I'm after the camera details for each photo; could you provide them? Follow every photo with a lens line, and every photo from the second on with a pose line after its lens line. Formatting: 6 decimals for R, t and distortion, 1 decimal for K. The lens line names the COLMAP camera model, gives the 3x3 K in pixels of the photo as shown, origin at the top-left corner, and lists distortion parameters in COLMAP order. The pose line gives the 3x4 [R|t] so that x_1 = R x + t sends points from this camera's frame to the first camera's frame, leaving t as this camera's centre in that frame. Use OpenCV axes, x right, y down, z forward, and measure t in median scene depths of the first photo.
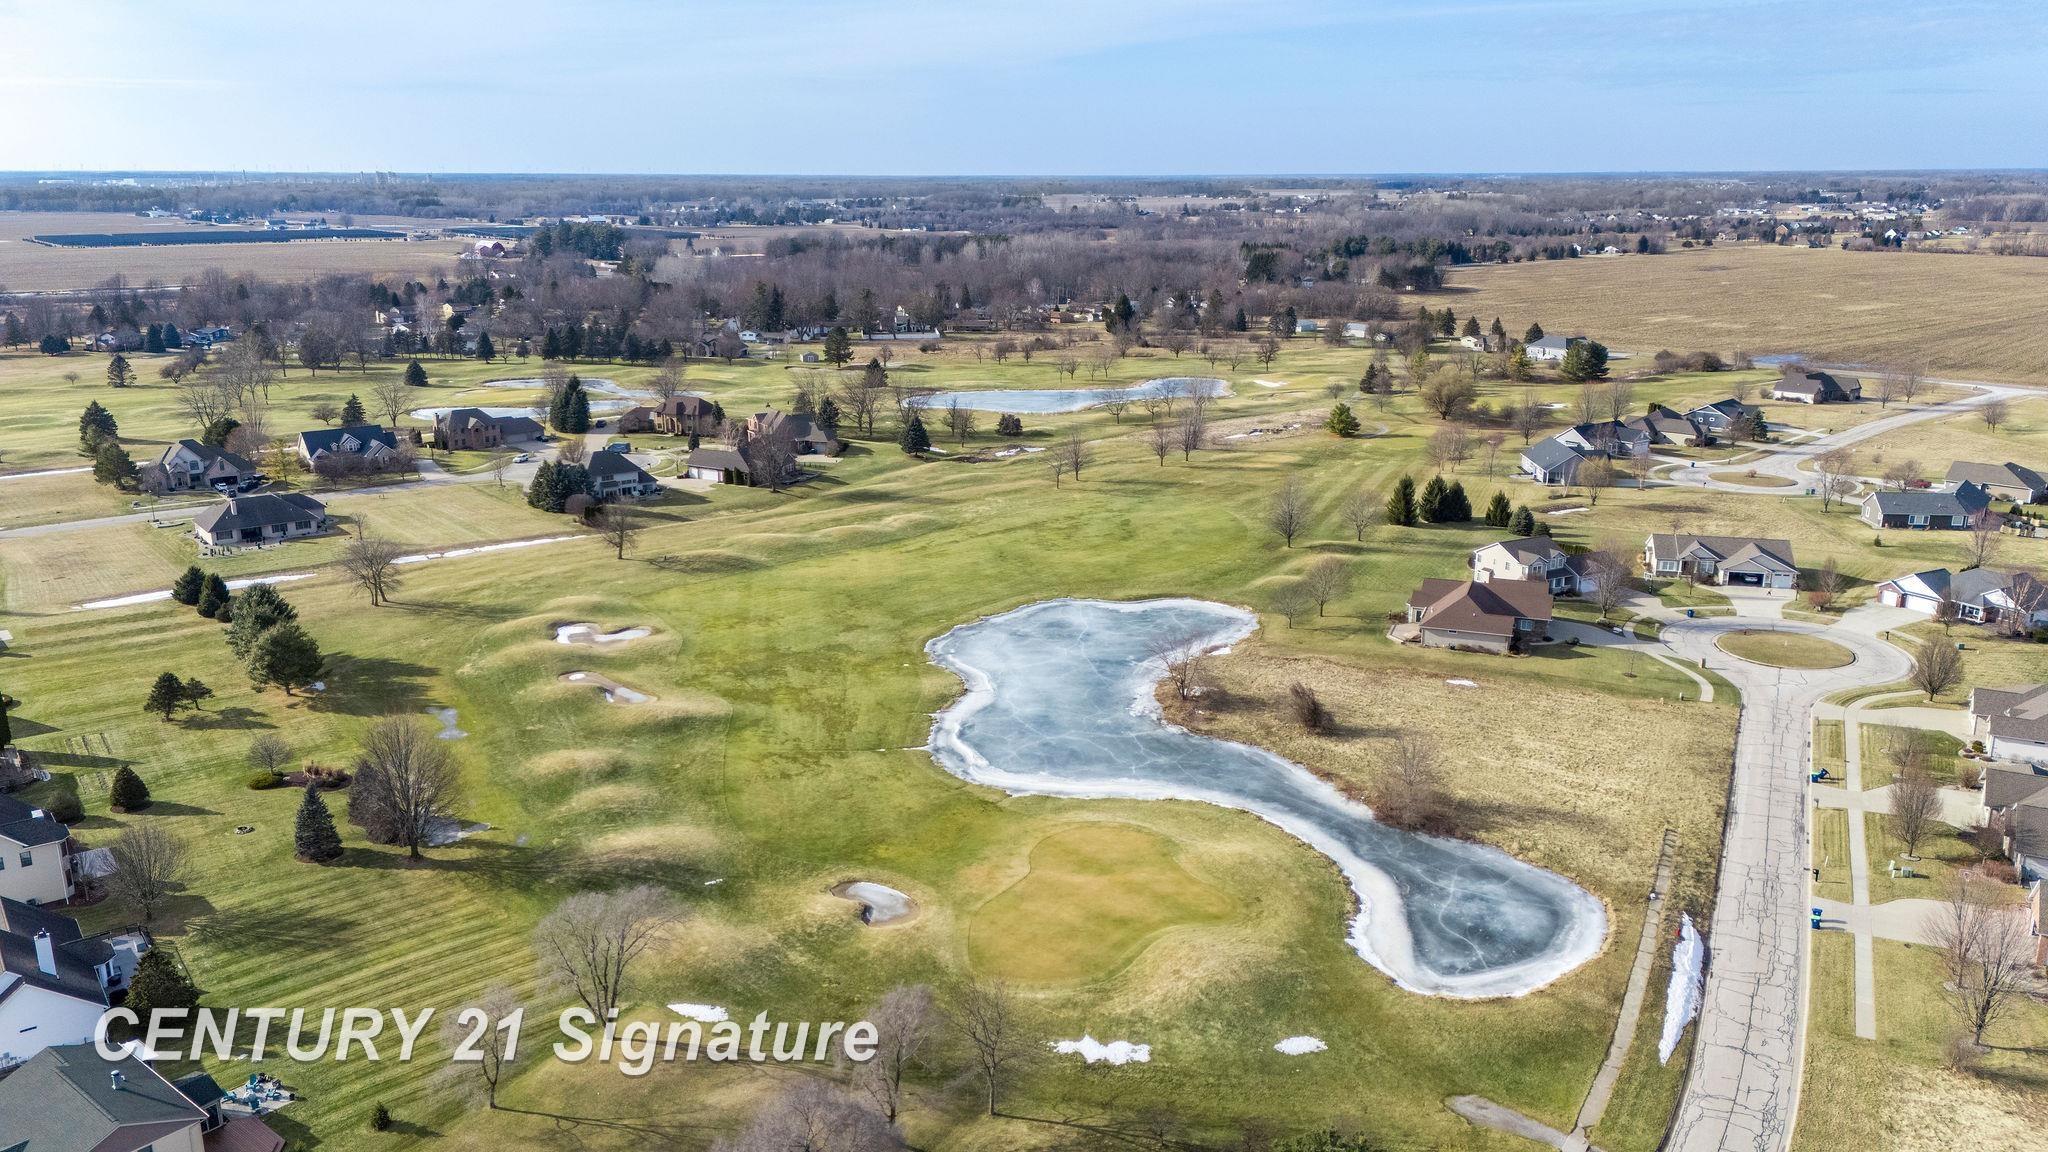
lens RADIAL K [[1496.9, 0, 1016.1], [0, 1496.9, 577.9], [0, 0, 1]] dist [0.101200, -0.126987]
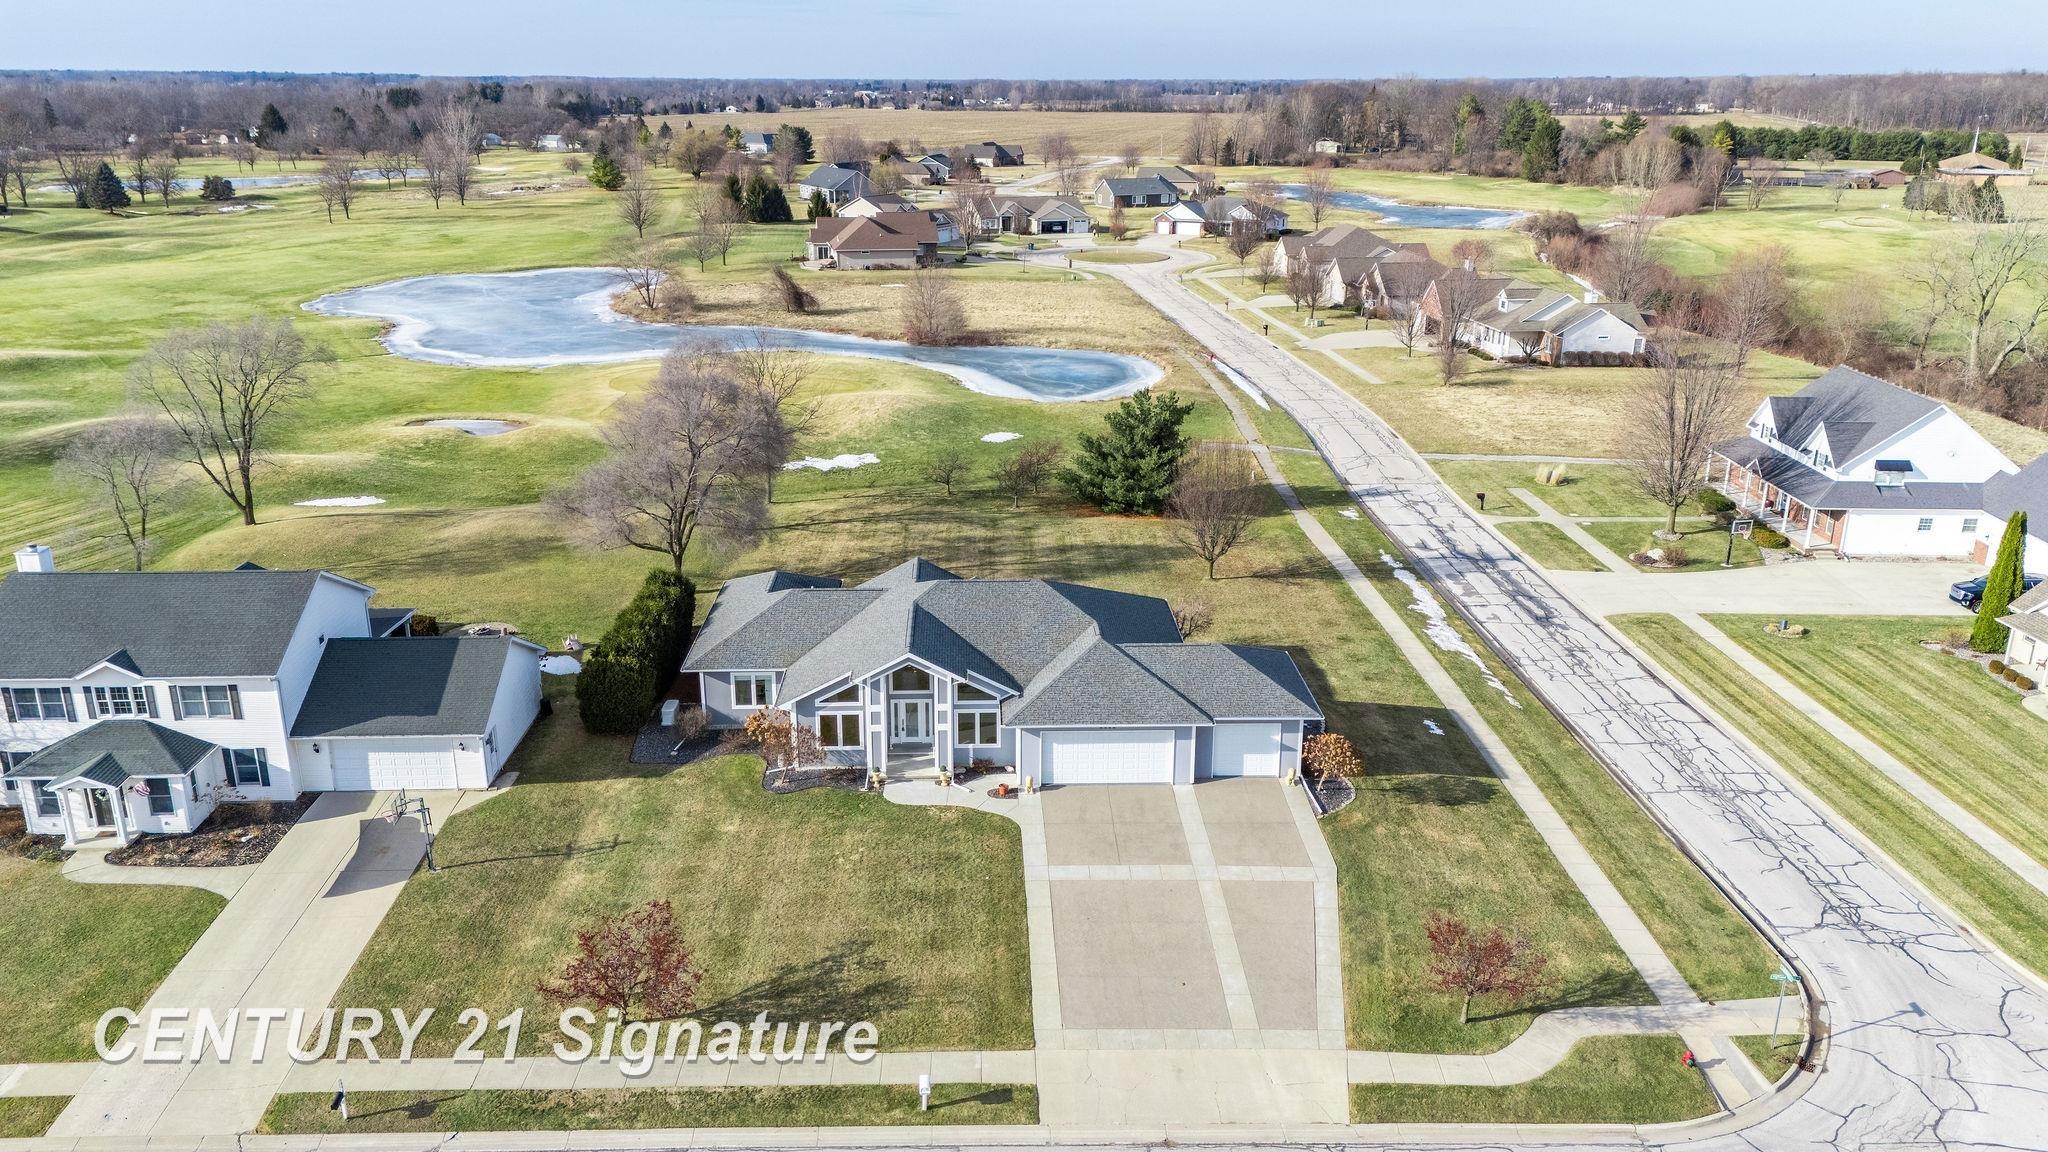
lens RADIAL K [[1496.9, 0, 1016.1], [0, 1496.9, 577.9], [0, 0, 1]] dist [0.101200, -0.126987]
pose [[0.843618, -0.164378, 0.511164, -0.105705], [0.136290, 0.986364, 0.092259, 0.098619], [-0.519359, -0.008164, 0.854517, 0.033312]]
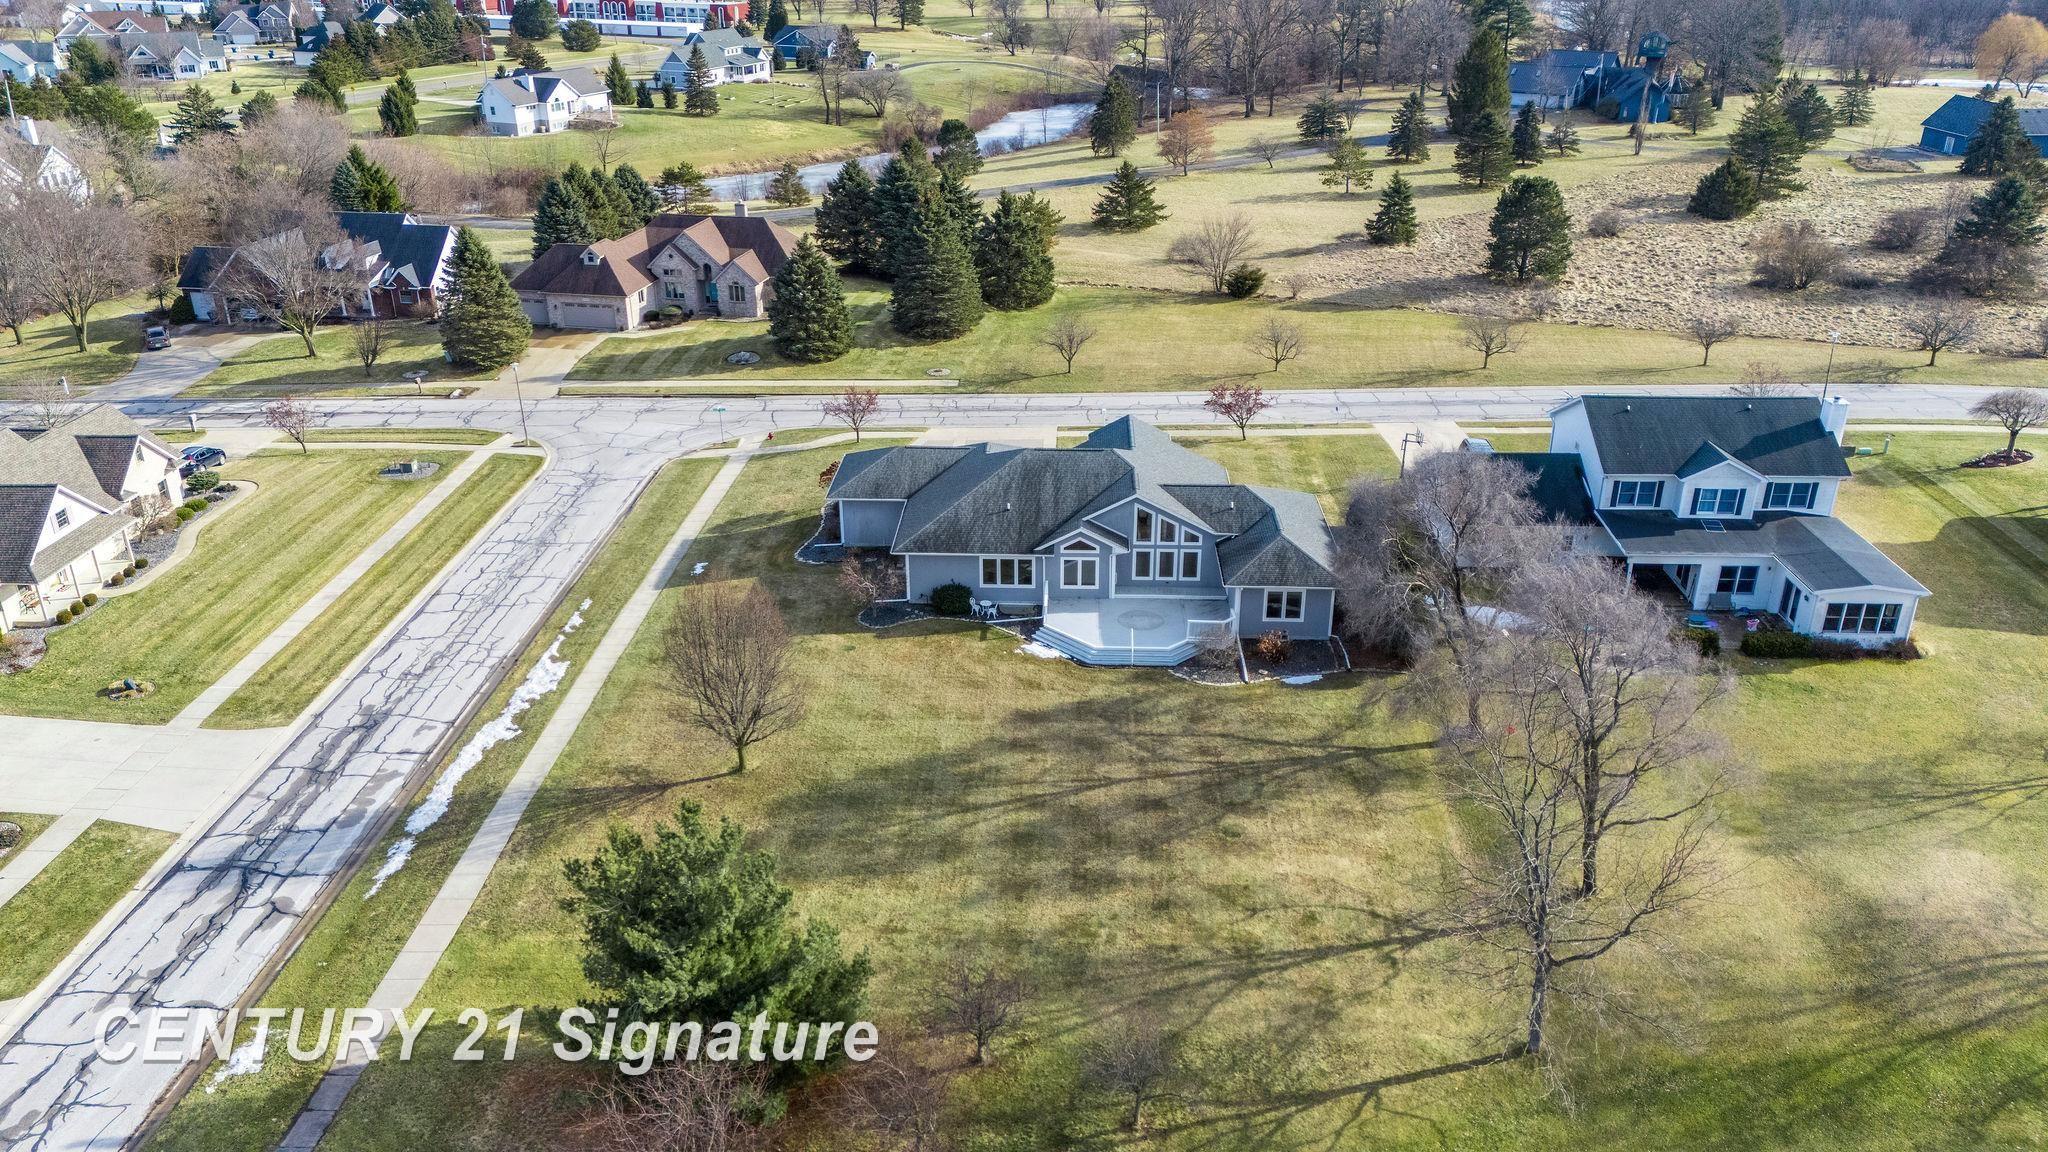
lens RADIAL K [[1499.3, 0, 1024.0], [0, 1499.3, 576.0], [0, 0, 1]] dist [0.065862, -0.052779]
pose [[-0.879701, 0.197059, -0.432774, 0.076481], [-0.121459, 0.786793, 0.605148, 0.005492], [0.459754, 0.584914, -0.668208, 0.324780]]
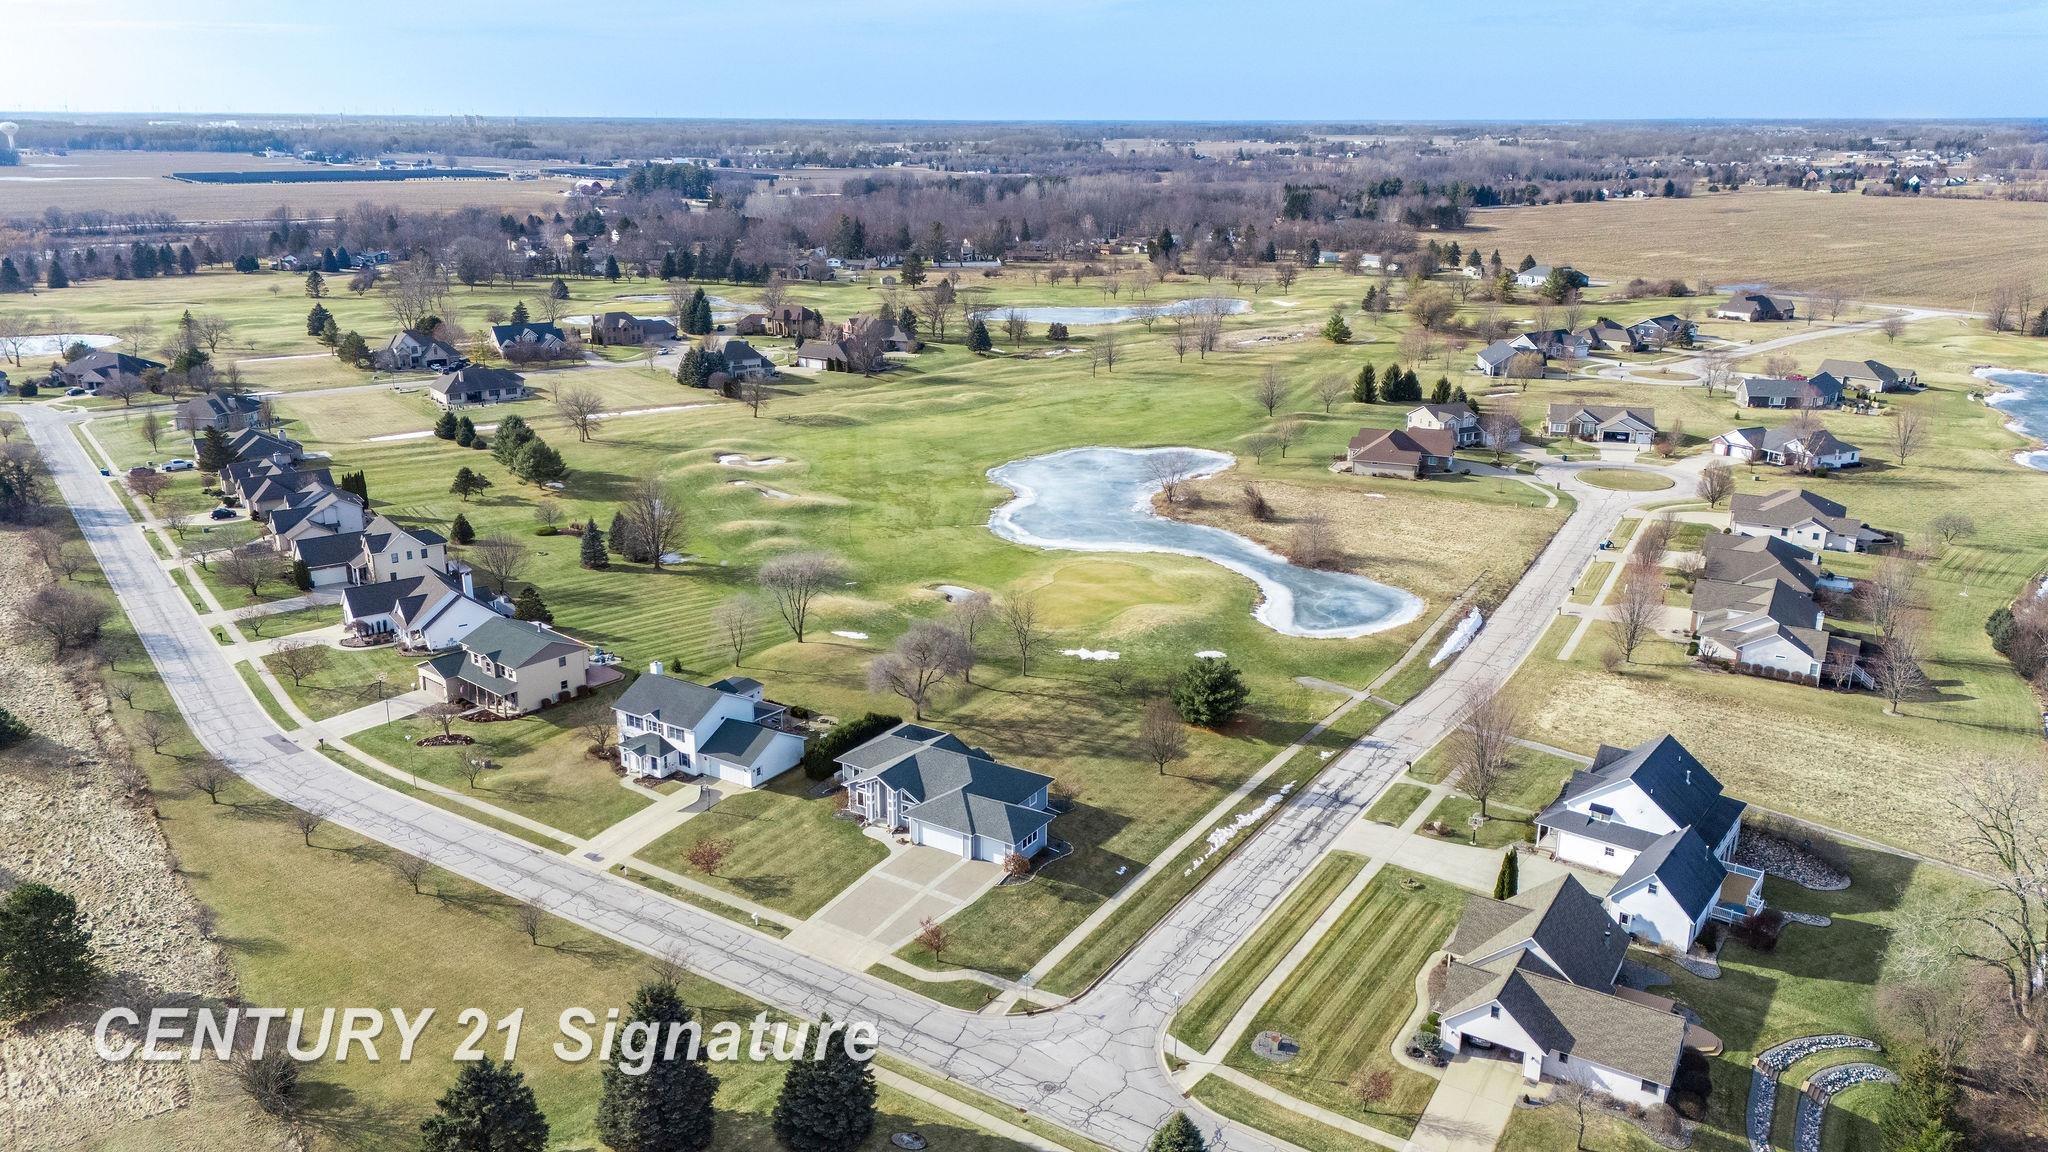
lens RADIAL K [[1496.9, 0, 1016.1], [0, 1496.9, 577.9], [0, 0, 1]] dist [0.101200, -0.126987]
pose [[0.999135, 0.015604, -0.038552, 0.011581], [-0.014304, 0.999327, 0.033763, 0.054989], [0.039053, -0.033183, 0.998686, -0.208759]]
